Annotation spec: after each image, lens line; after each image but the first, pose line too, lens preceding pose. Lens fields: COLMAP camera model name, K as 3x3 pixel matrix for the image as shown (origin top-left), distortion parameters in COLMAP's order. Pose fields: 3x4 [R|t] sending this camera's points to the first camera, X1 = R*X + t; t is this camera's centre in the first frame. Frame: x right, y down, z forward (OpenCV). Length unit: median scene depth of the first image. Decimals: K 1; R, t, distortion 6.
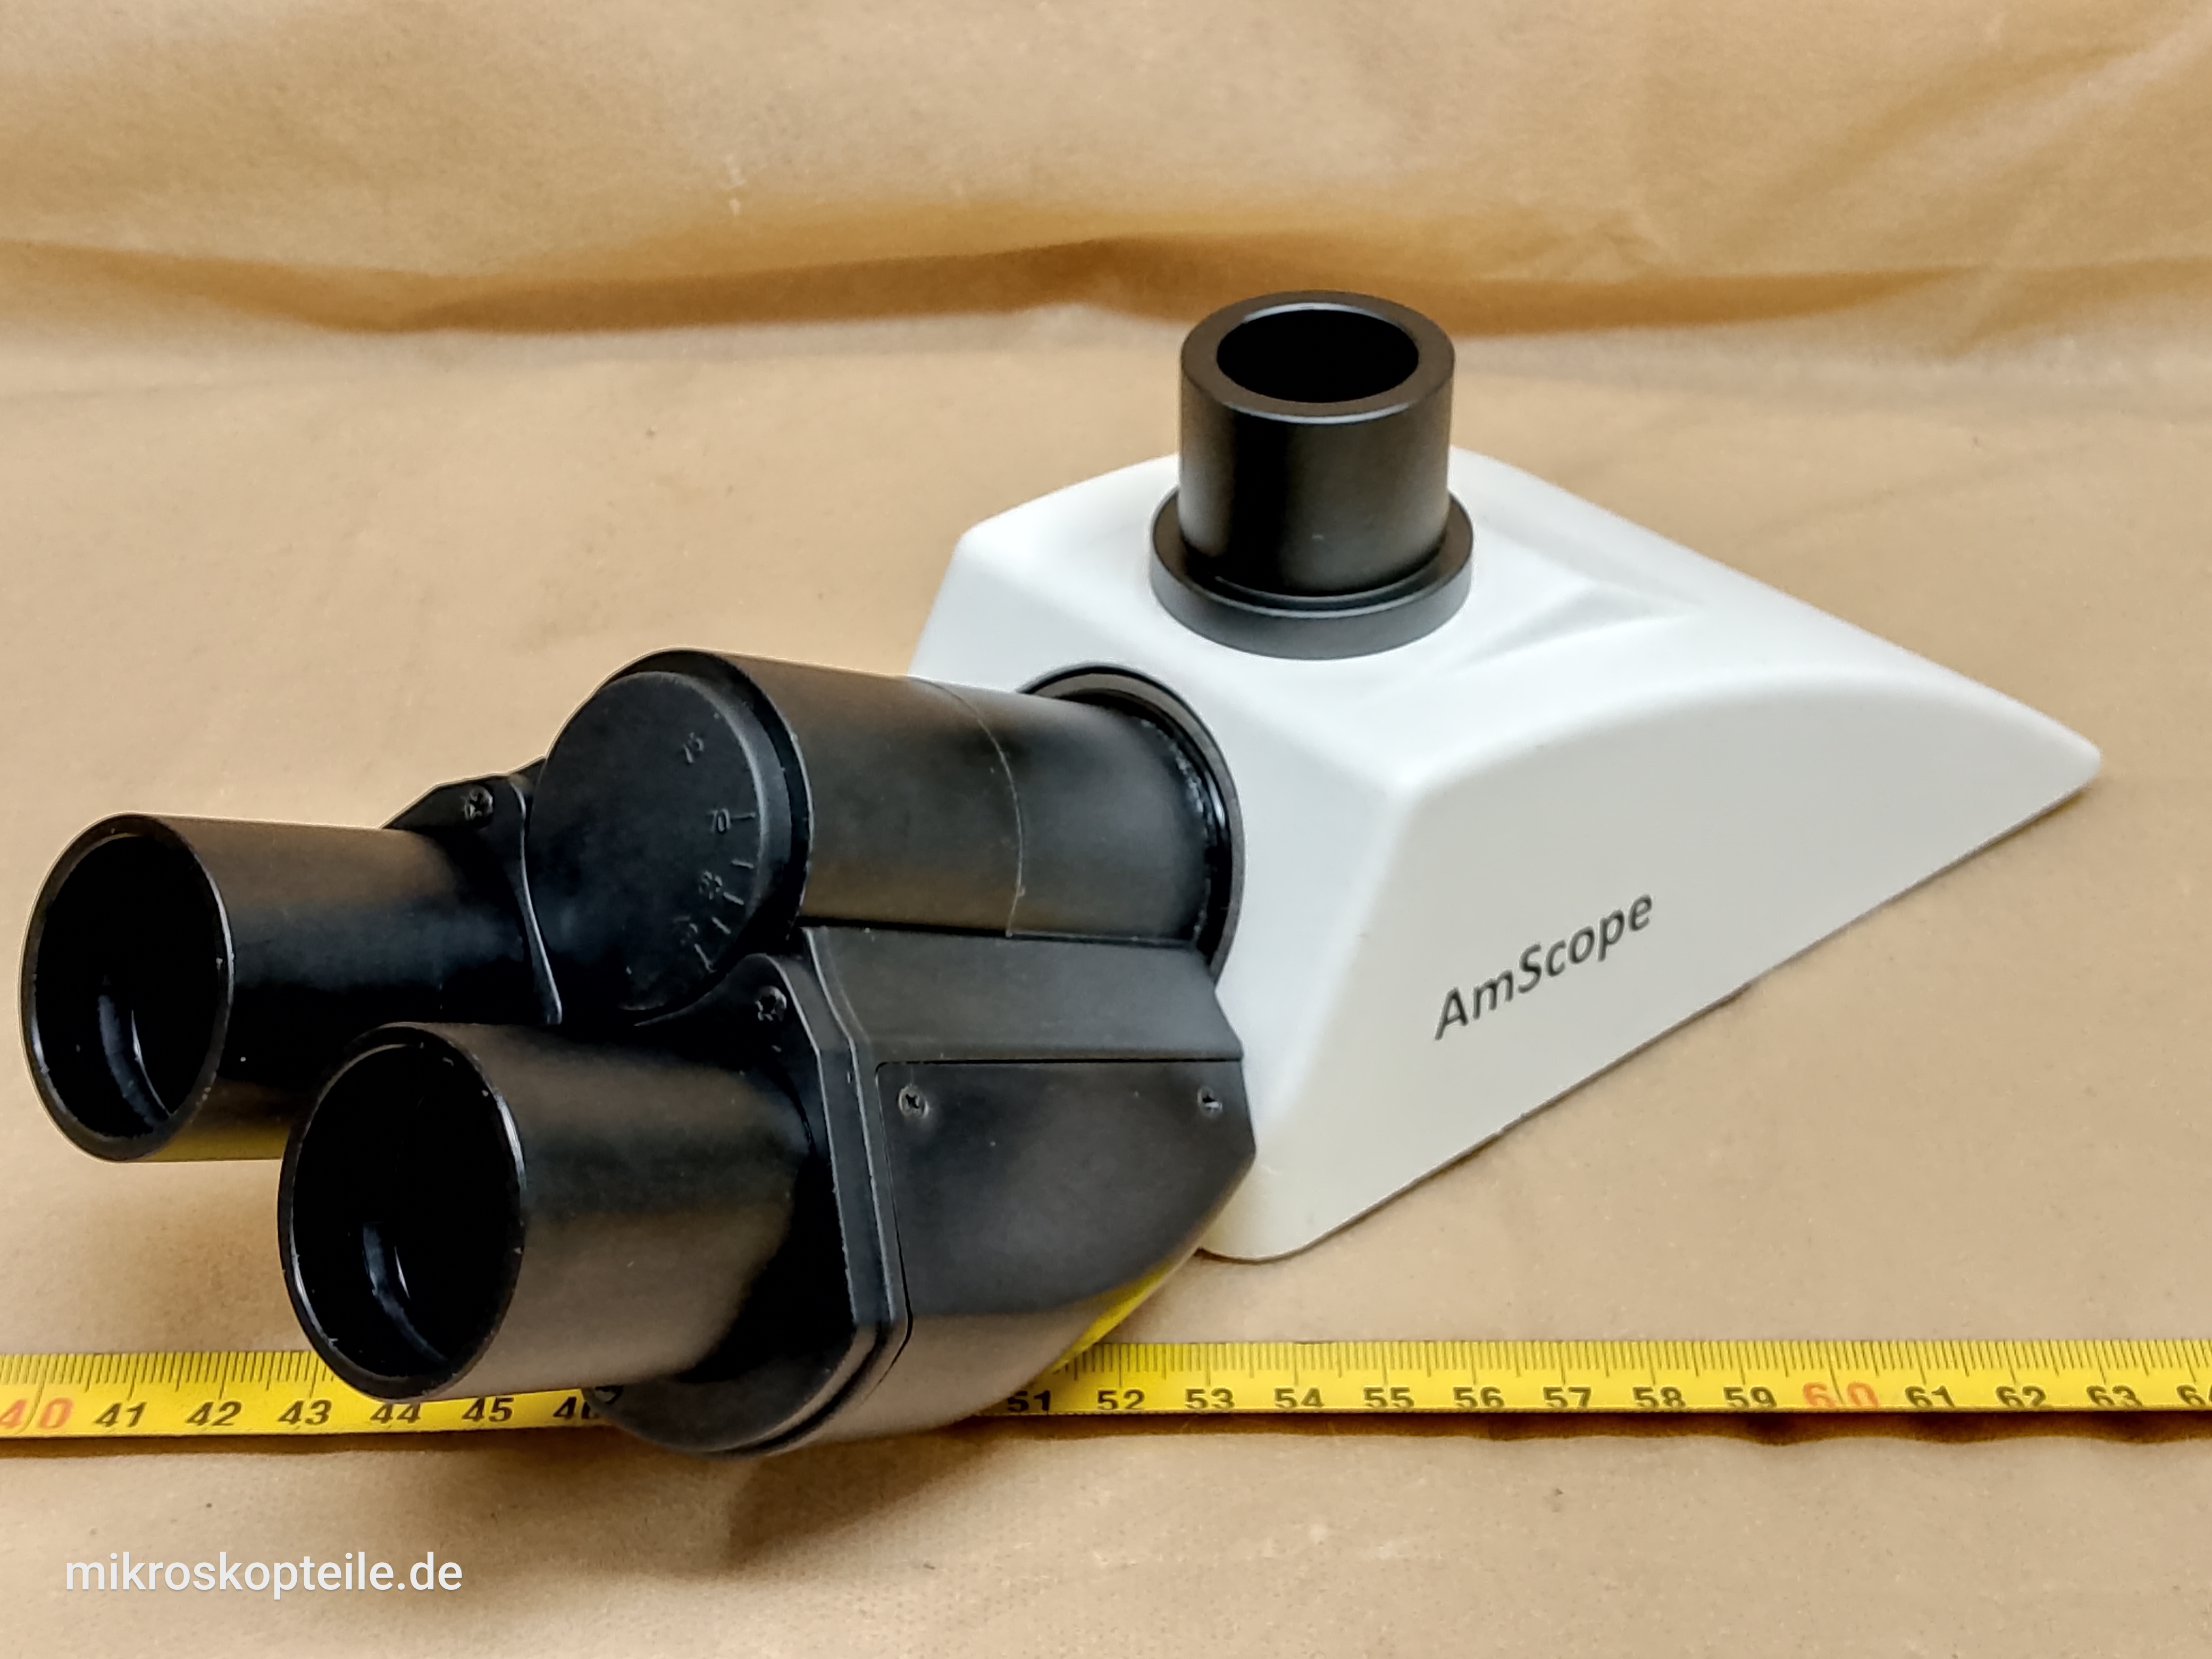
lens RADIAL K [[3654.3, 0, 1106.0], [0, 3654.3, 829.5], [0, 0, 1]] dist [0.236041, -0.793039]
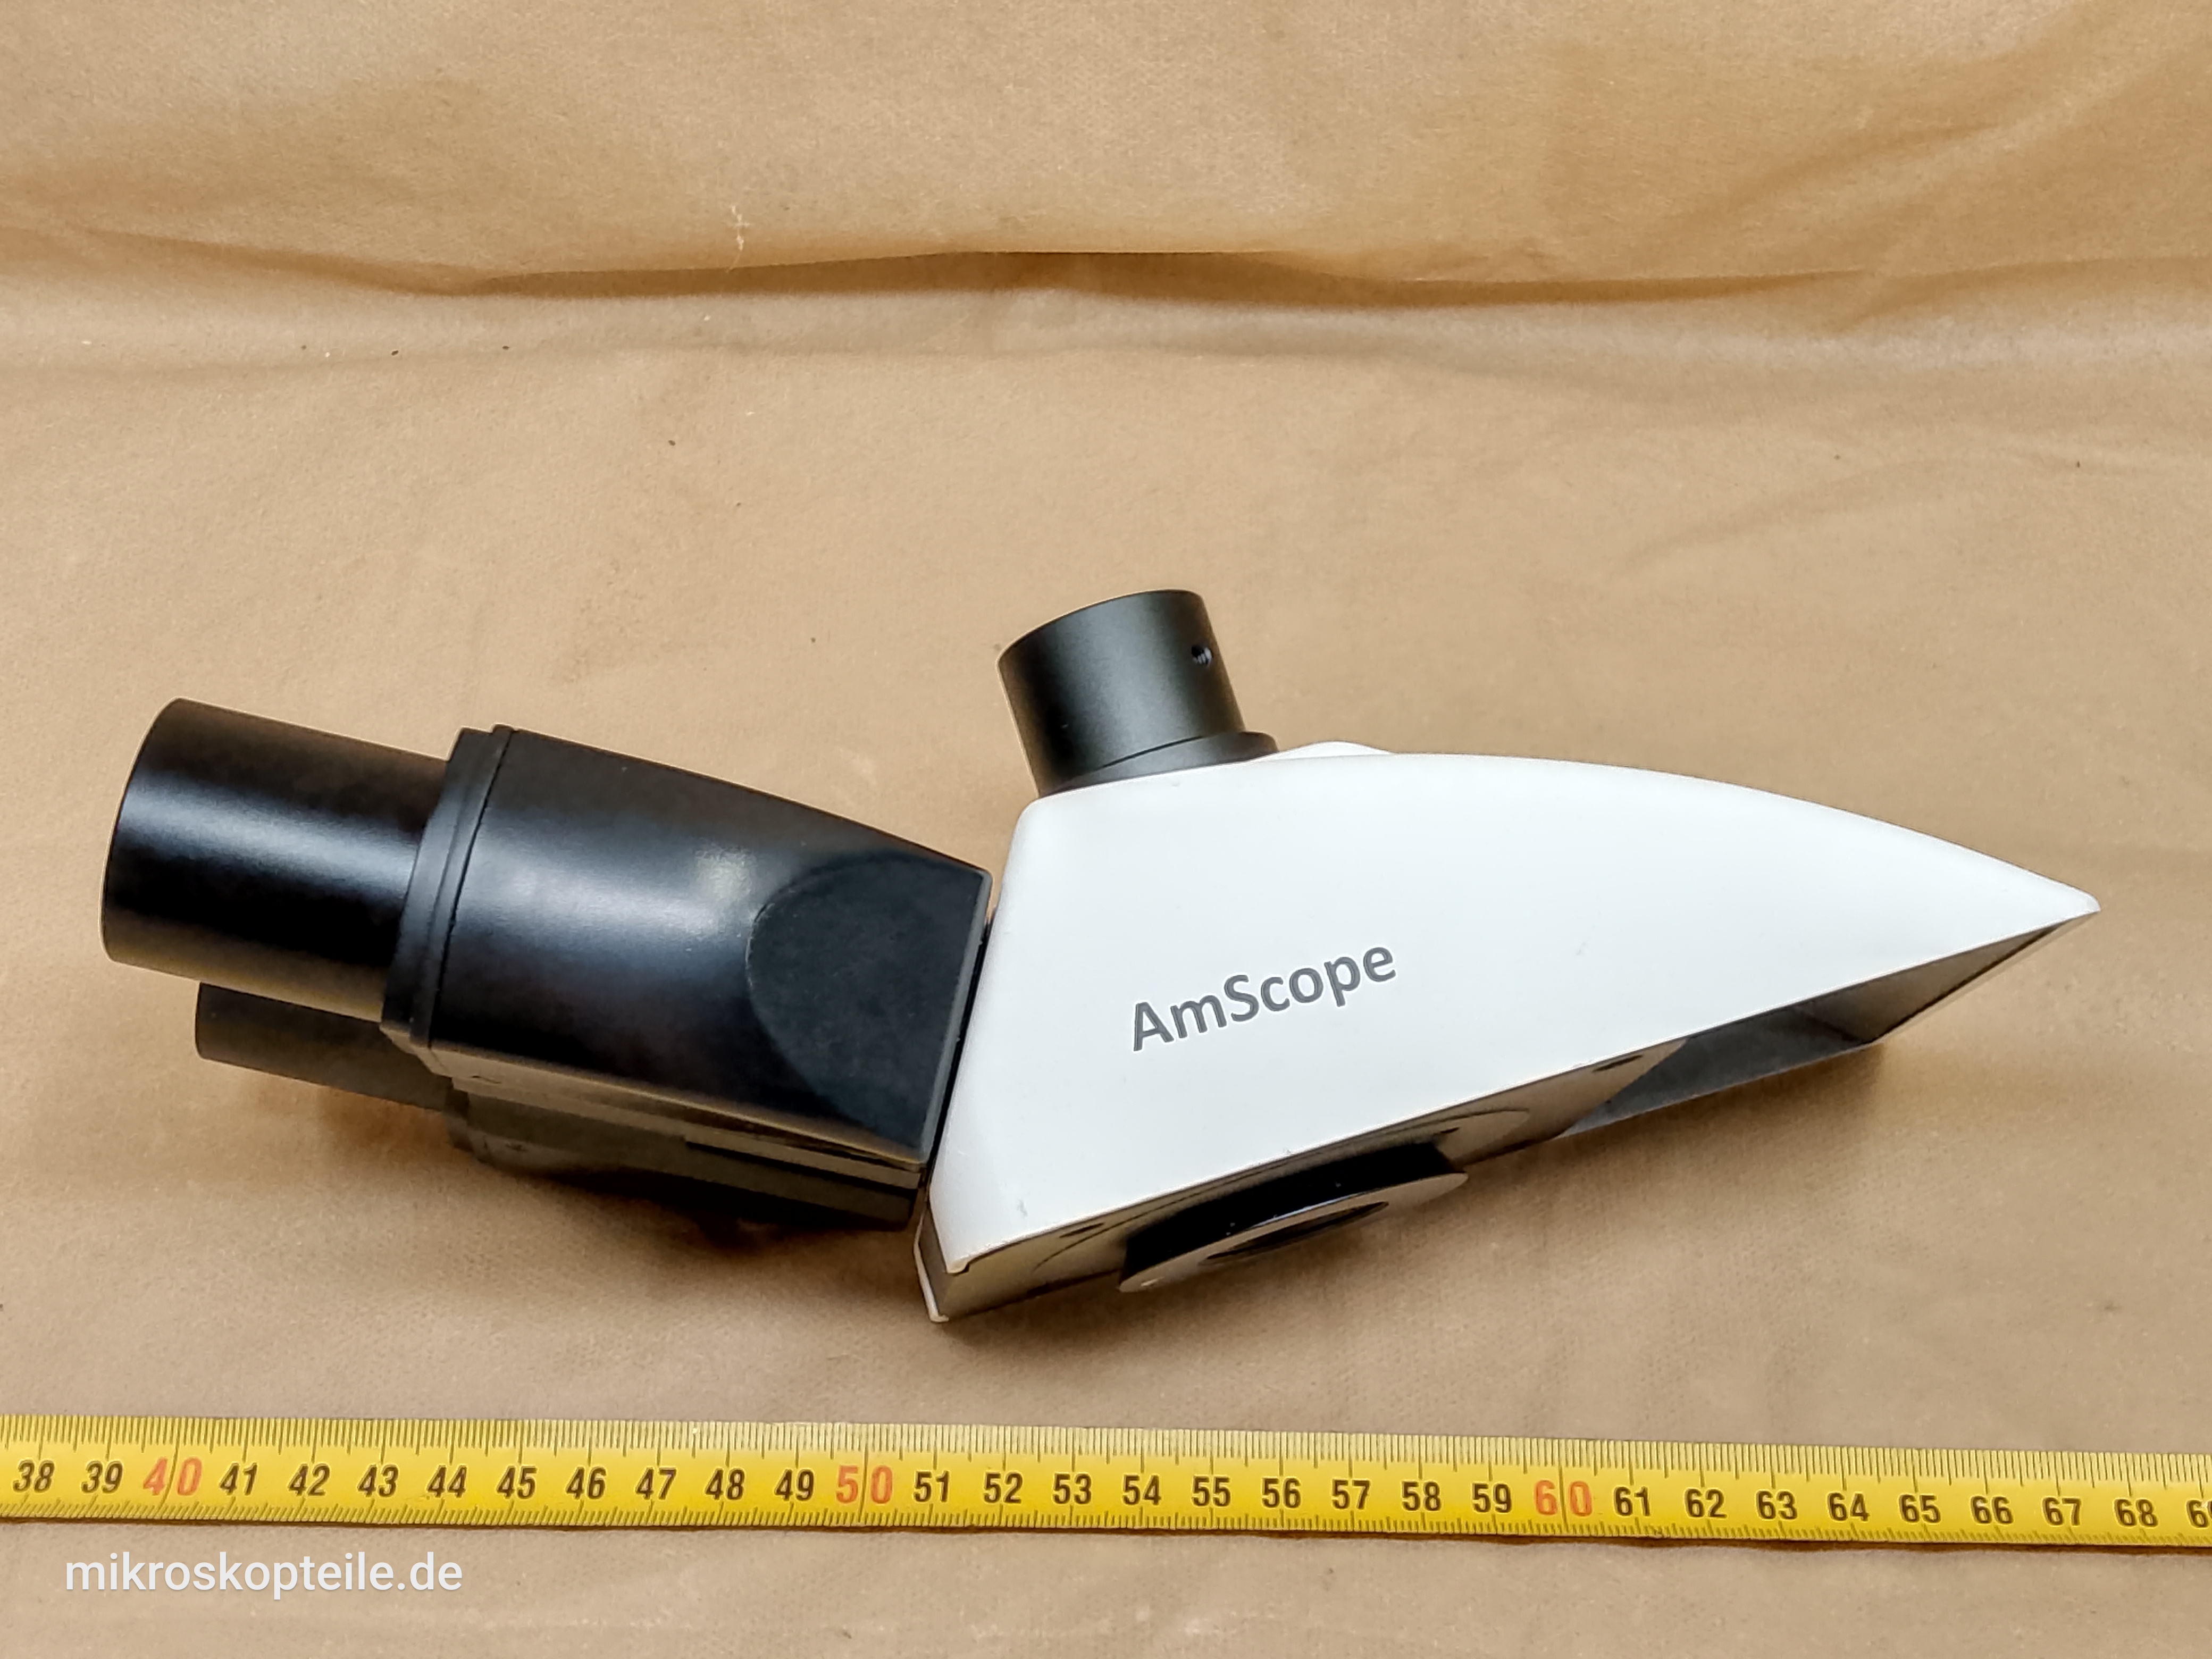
lens RADIAL K [[3654.3, 0, 1106.0], [0, 3654.3, 829.5], [0, 0, 1]] dist [0.236041, -0.793039]
pose [[0.998554, 0.023181, -0.048495, 0.070678], [-0.009498, 0.964122, 0.265291, -0.297613], [0.052904, -0.264446, 0.962948, -0.131437]]
